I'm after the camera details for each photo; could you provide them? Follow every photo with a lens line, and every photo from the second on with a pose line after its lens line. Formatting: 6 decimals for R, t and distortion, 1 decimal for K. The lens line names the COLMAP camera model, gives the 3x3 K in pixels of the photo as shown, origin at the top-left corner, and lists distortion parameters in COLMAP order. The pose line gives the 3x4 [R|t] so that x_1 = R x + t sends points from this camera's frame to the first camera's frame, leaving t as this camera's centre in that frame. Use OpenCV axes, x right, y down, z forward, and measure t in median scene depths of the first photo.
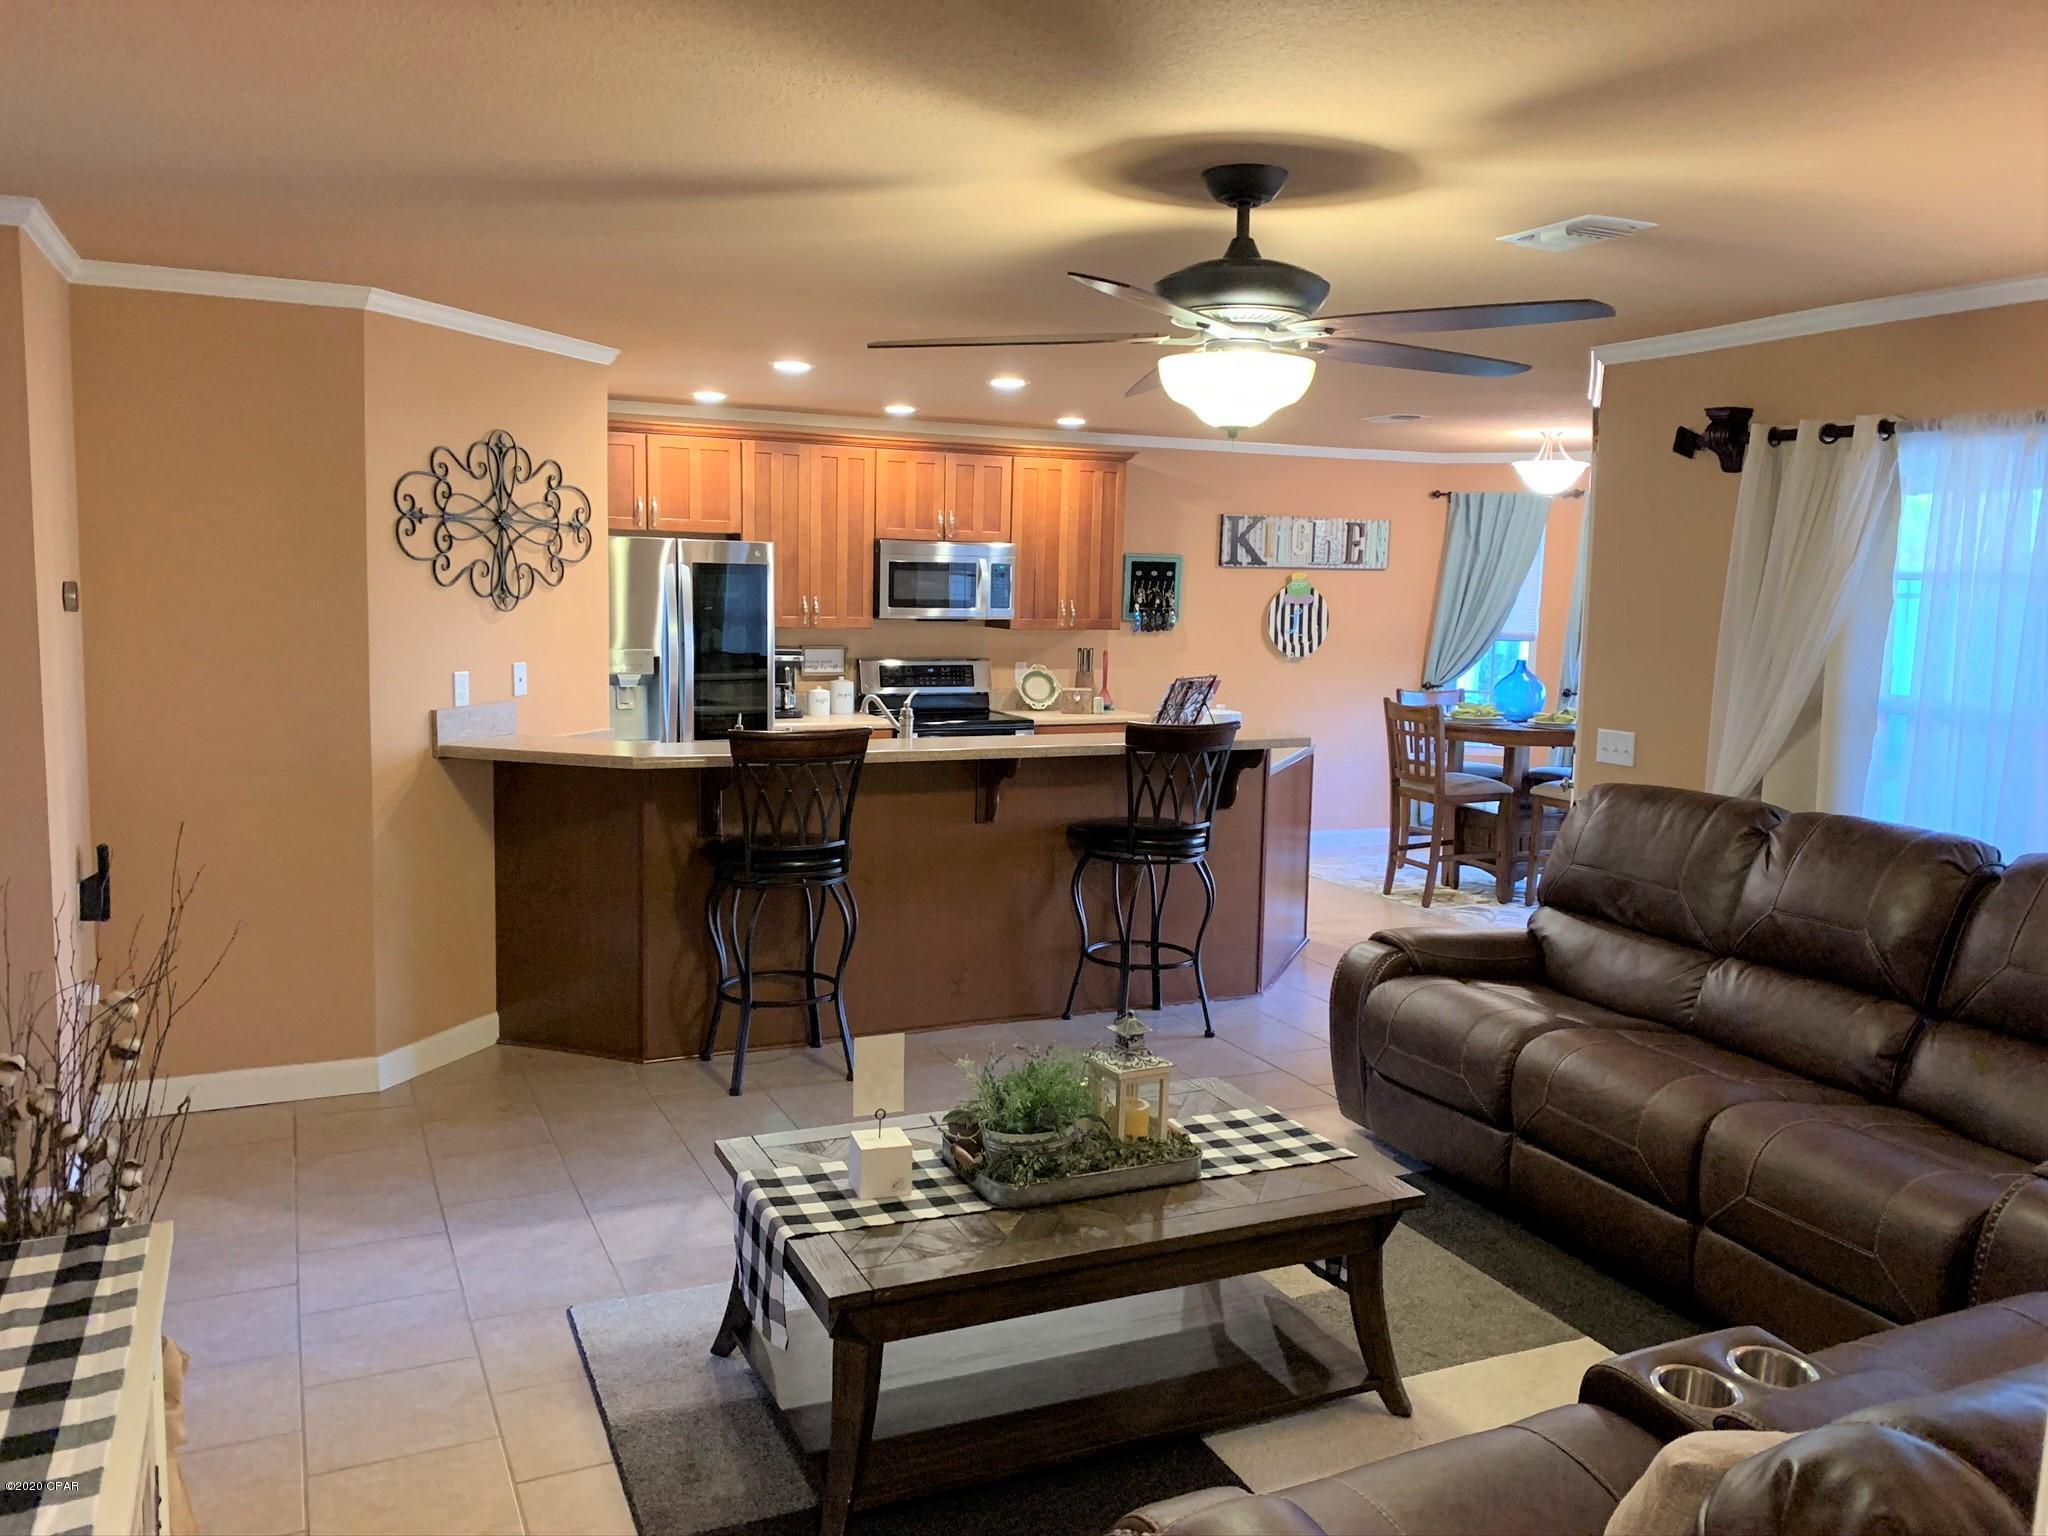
lens RADIAL K [[1545.8, 0, 1009.4], [0, 1545.8, 762.4], [0, 0, 1]] dist [0.087298, -0.148479]
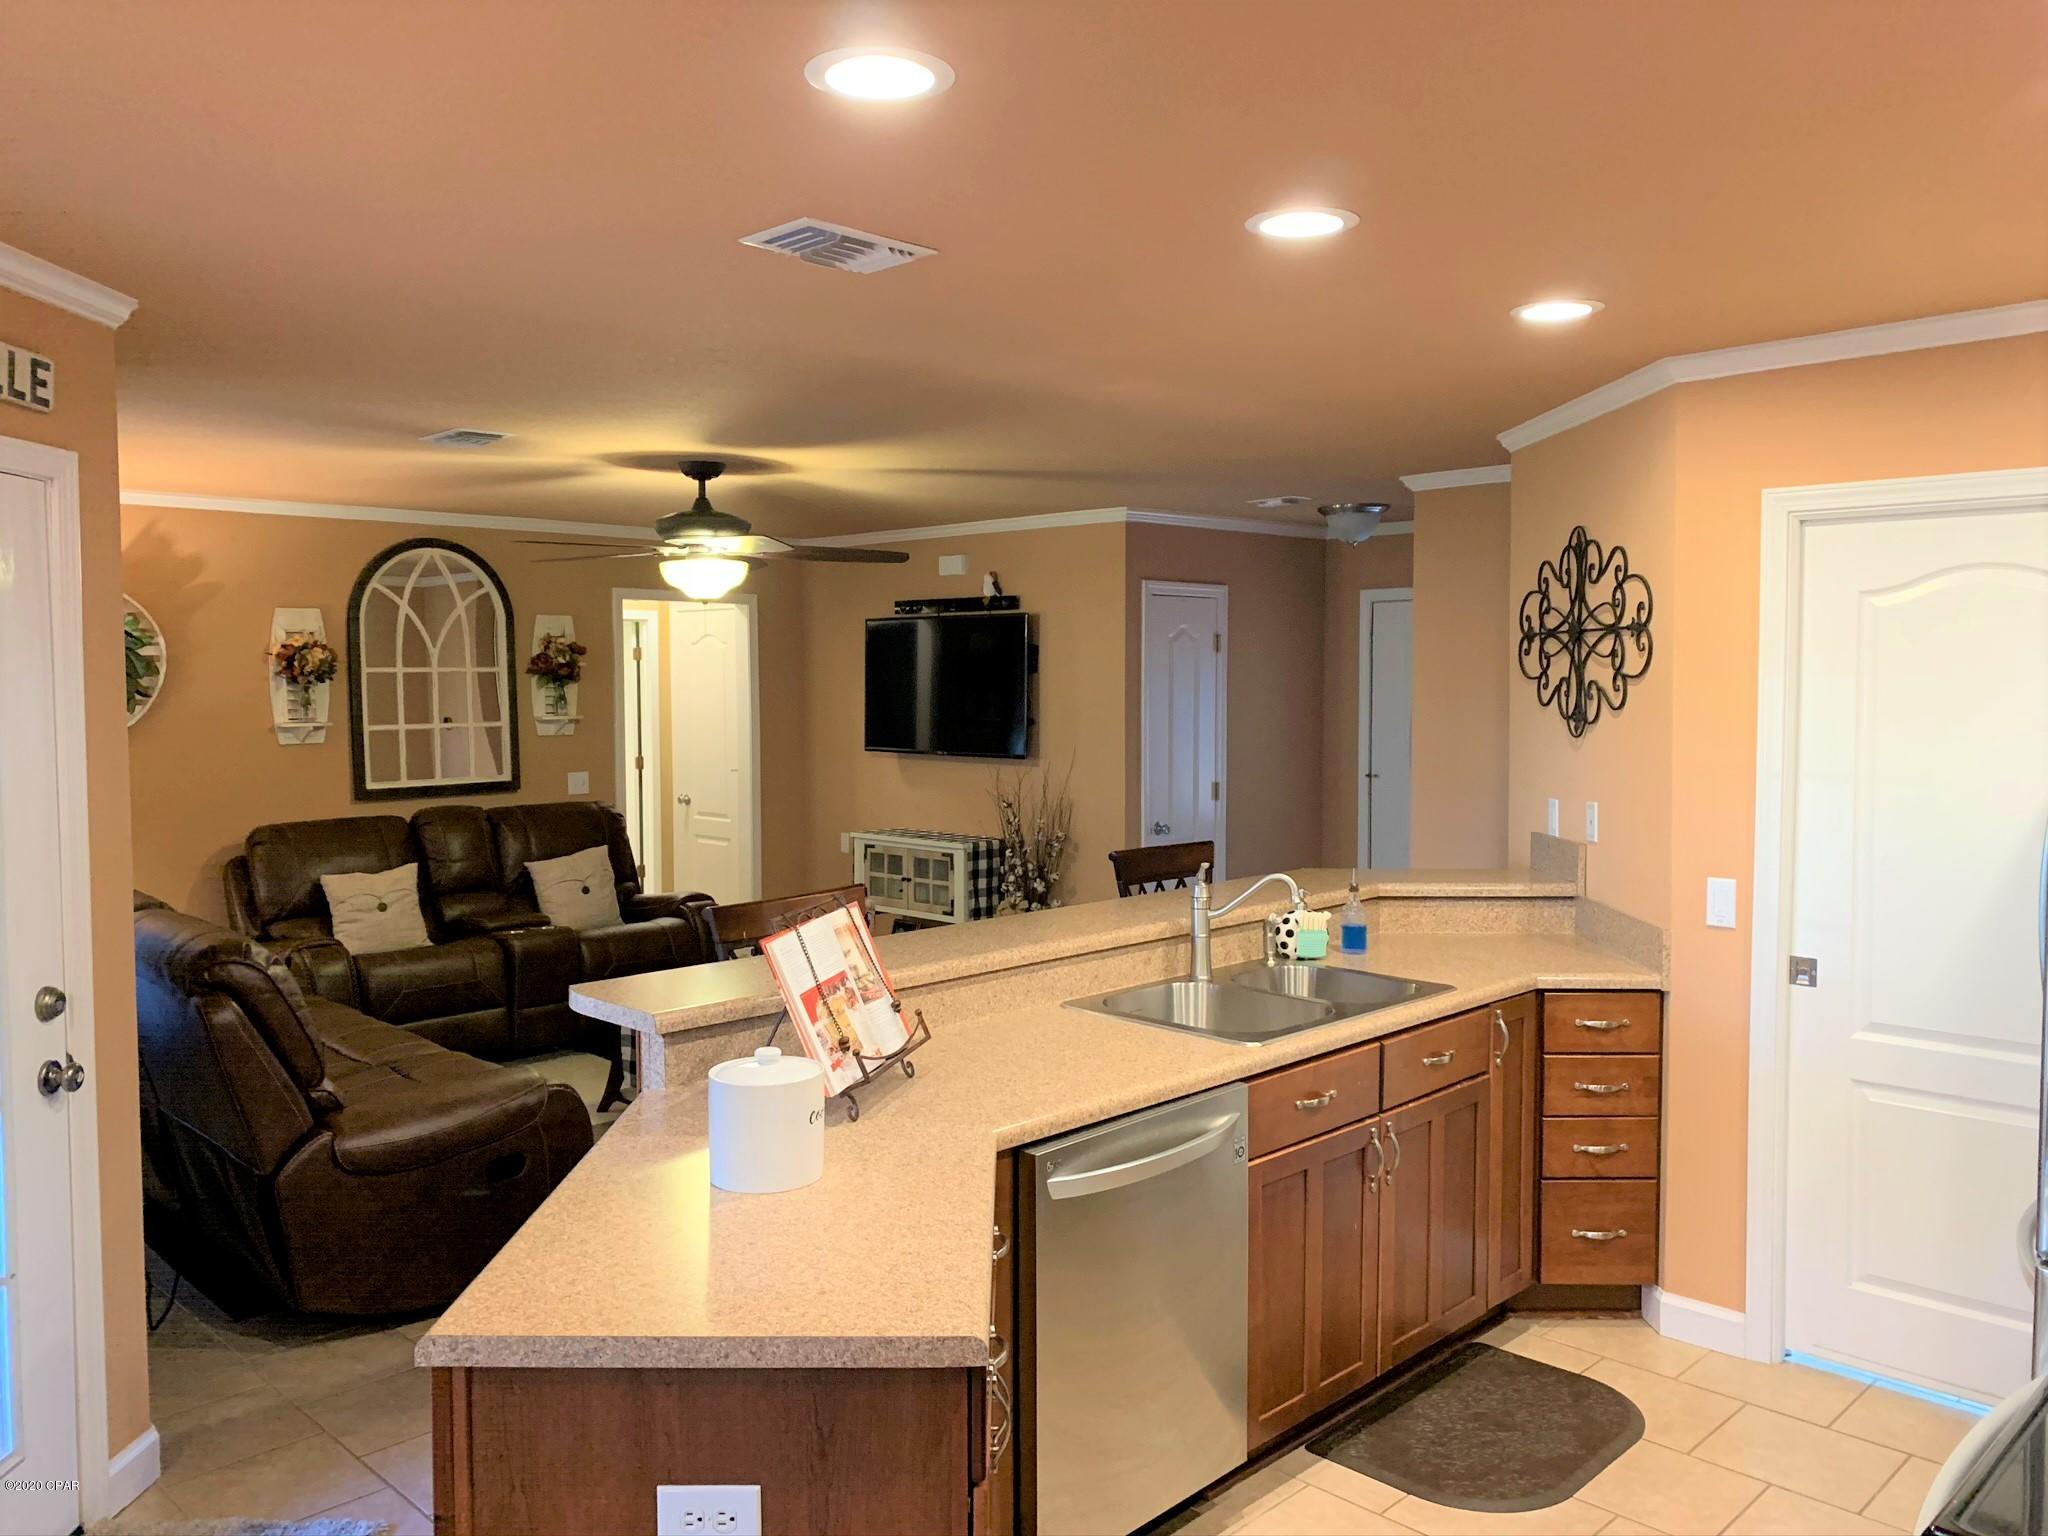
lens RADIAL K [[1522.3, 0, 1029.3], [0, 1522.3, 758.4], [0, 0, 1]] dist [0.048925, -0.133599]
pose [[-0.926752, 0.004409, -0.375647, 0.352072], [-0.060080, 0.985322, 0.159787, -0.258843], [0.370837, 0.170652, -0.912884, 2.128132]]
